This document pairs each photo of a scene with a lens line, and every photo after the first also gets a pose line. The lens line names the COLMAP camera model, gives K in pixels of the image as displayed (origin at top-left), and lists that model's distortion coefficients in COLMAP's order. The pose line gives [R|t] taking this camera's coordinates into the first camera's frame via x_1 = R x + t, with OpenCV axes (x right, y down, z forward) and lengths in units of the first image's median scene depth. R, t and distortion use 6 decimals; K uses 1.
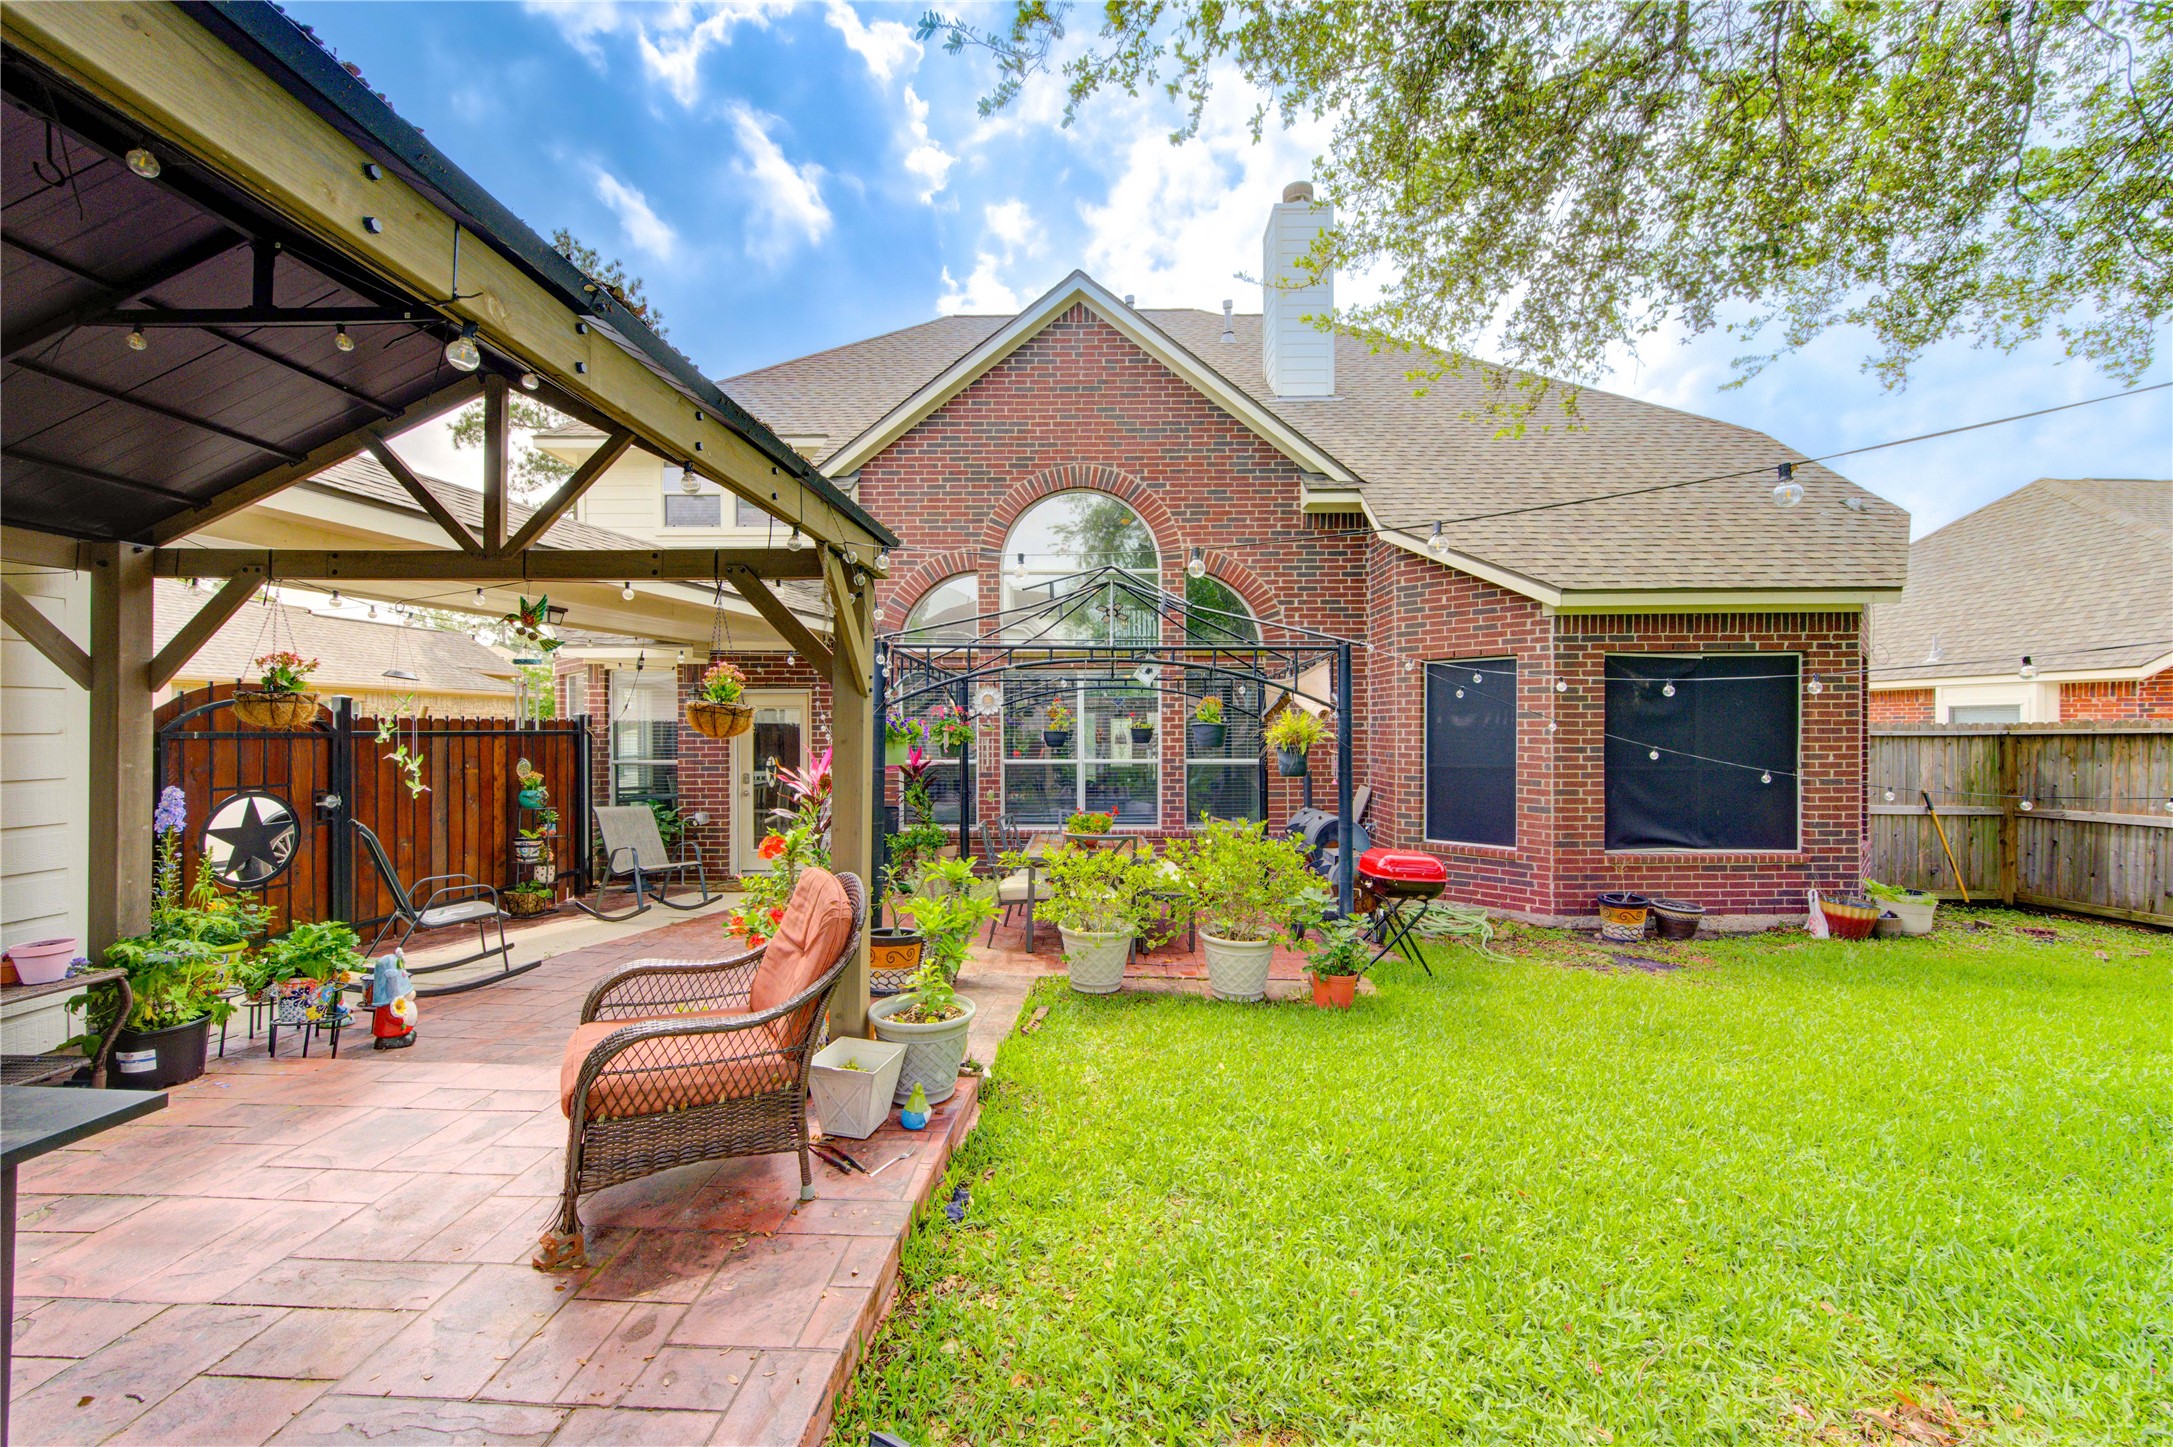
lens RADIAL K [[840.1, 0, 1087.5], [0, 840.1, 731.7], [0, 0, 1]] dist [-0.000085, -0.000257]
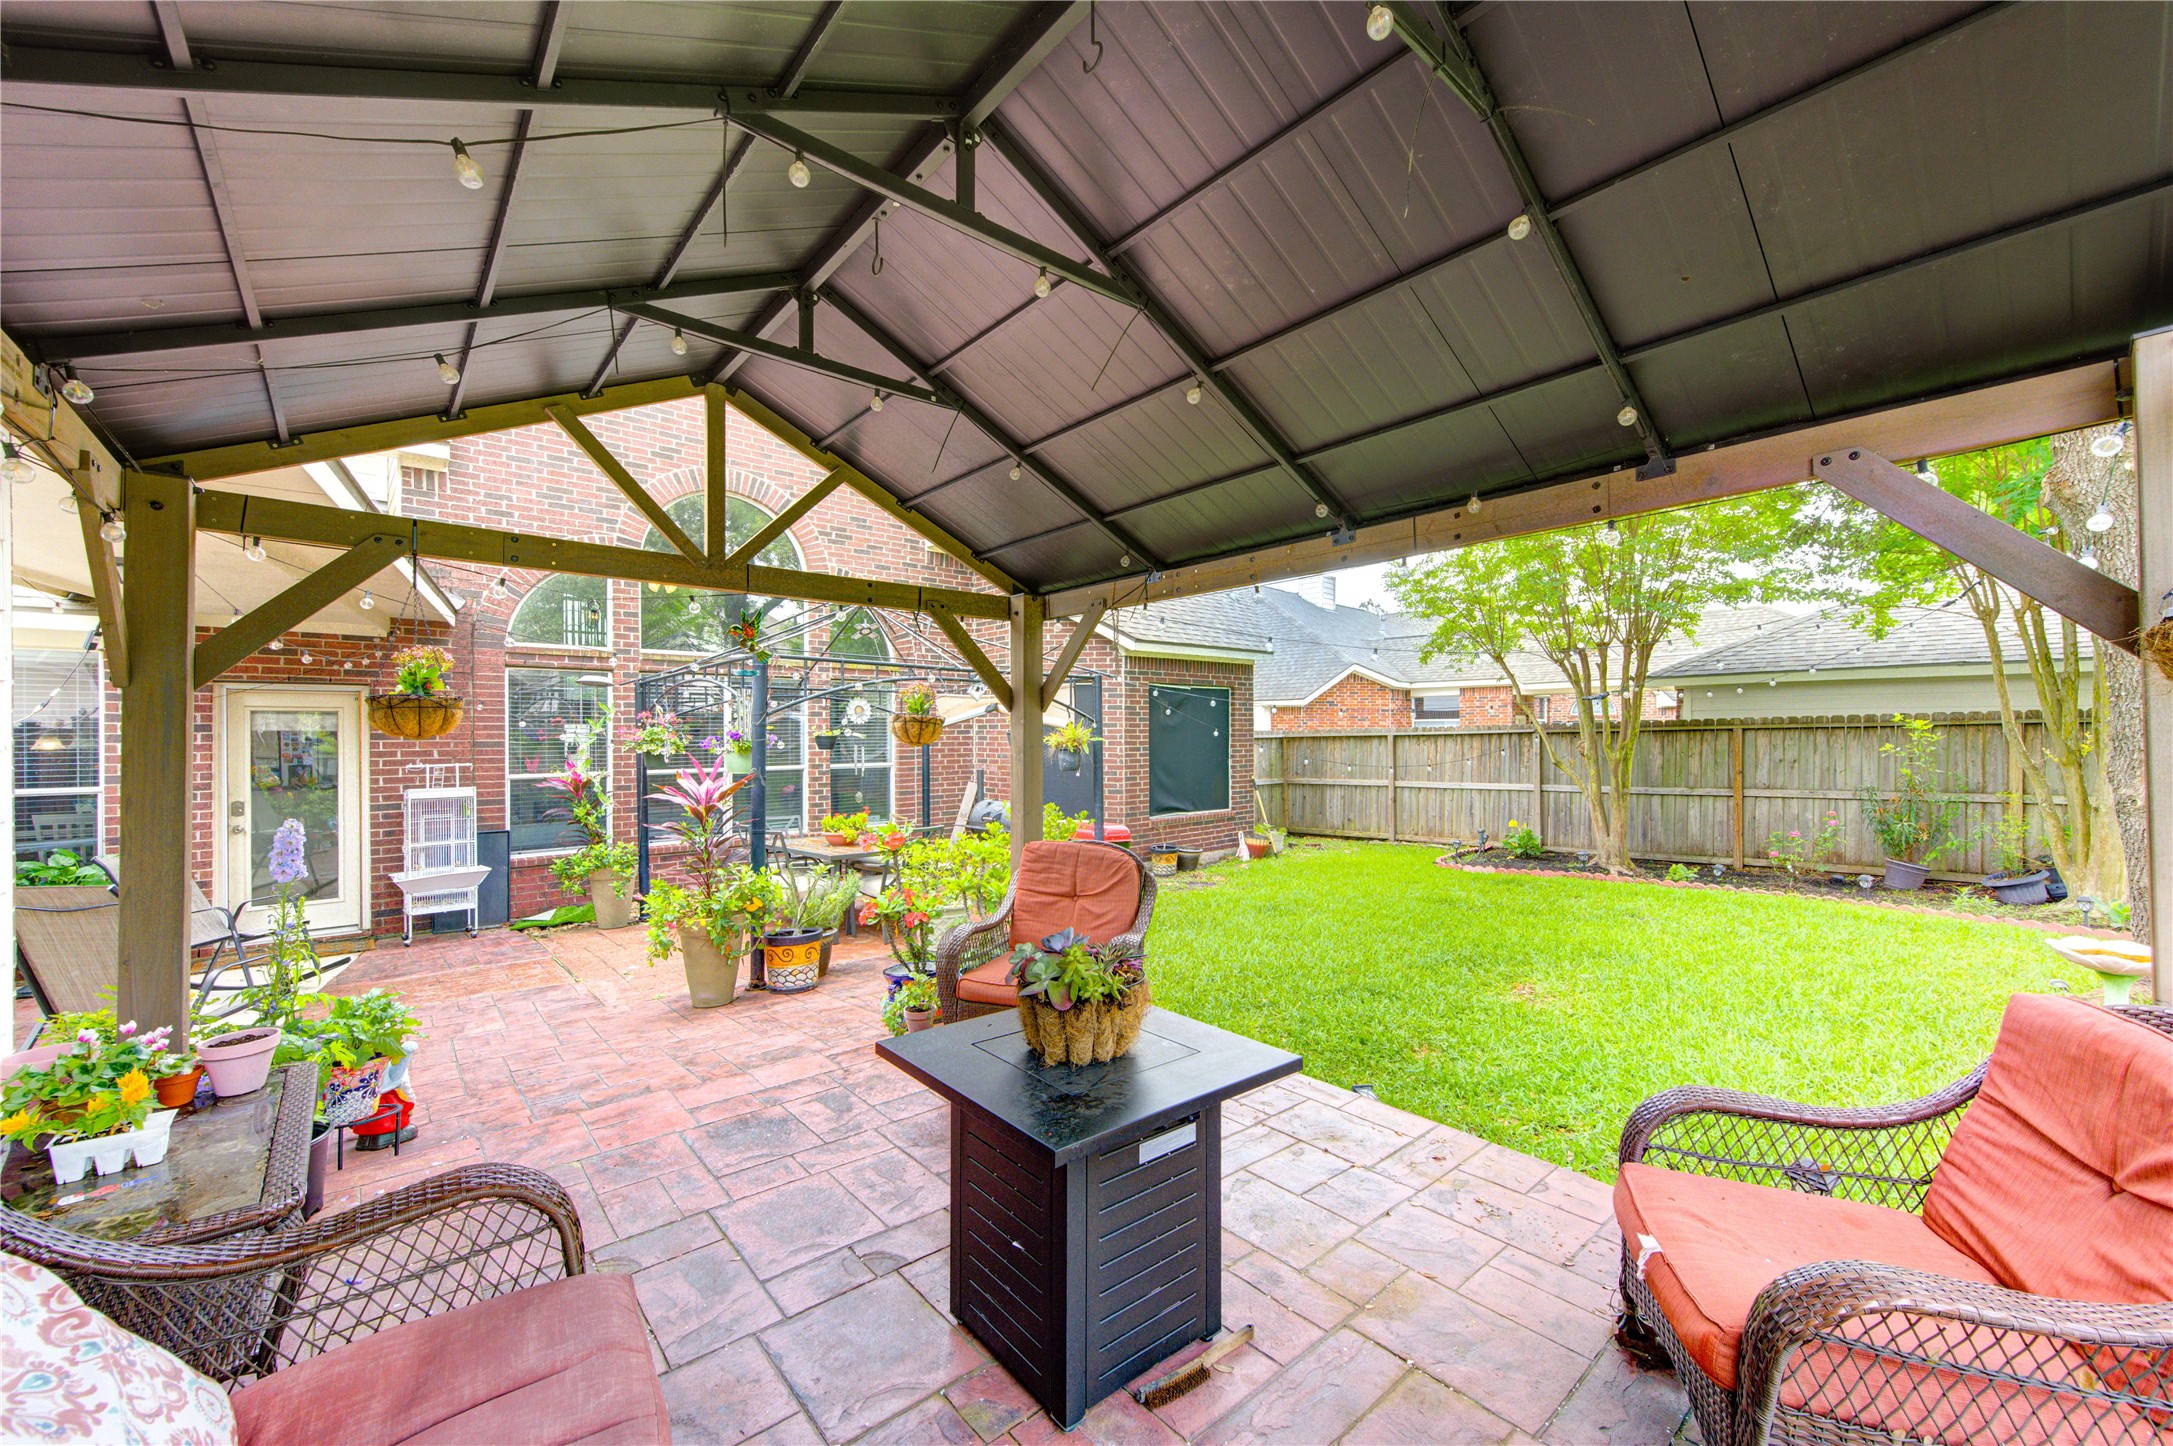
lens RADIAL K [[844.5, 0, 1093.6], [0, 844.5, 728.5], [0, 0, 1]] dist [-0.000768, -0.000028]
pose [[0.730450, 0.001513, 0.682964, -0.476090], [0.005951, 0.999945, -0.008580, -0.001969], [-0.682940, 0.010331, 0.730401, -0.015728]]
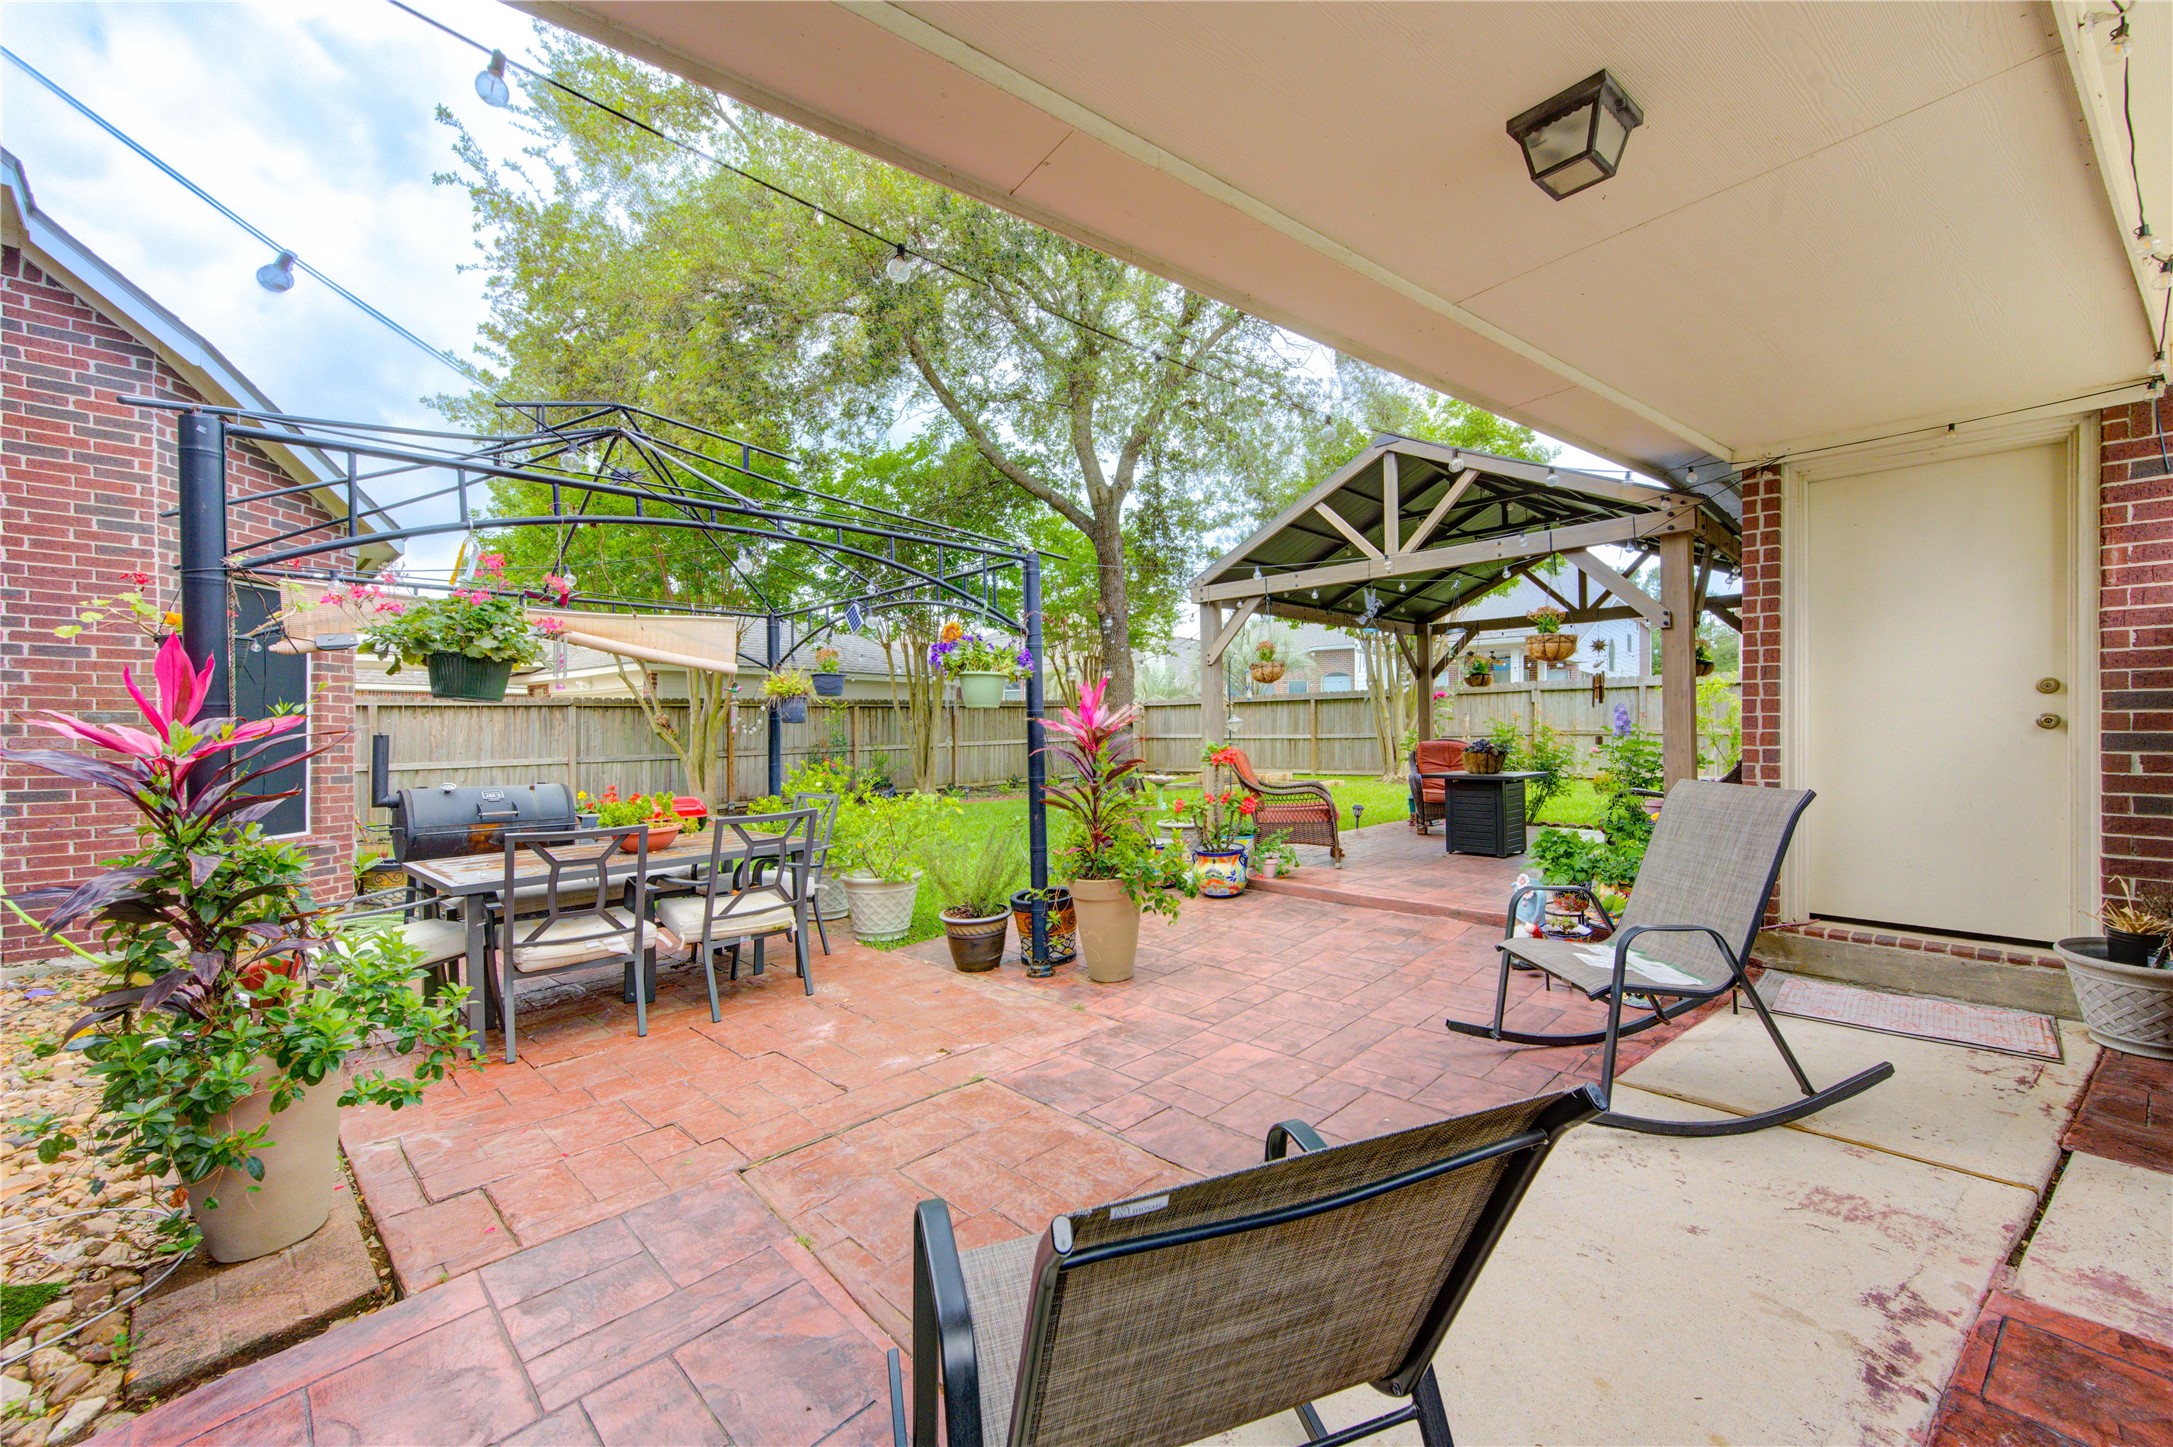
lens RADIAL K [[840.1, 0, 1087.5], [0, 840.1, 731.7], [0, 0, 1]] dist [-0.000085, -0.000257]
pose [[0.721841, -0.014083, -0.691916, -0.043566], [0.022043, 0.999754, 0.002649, 0.038740], [0.691708, -0.017164, 0.721973, -0.732075]]
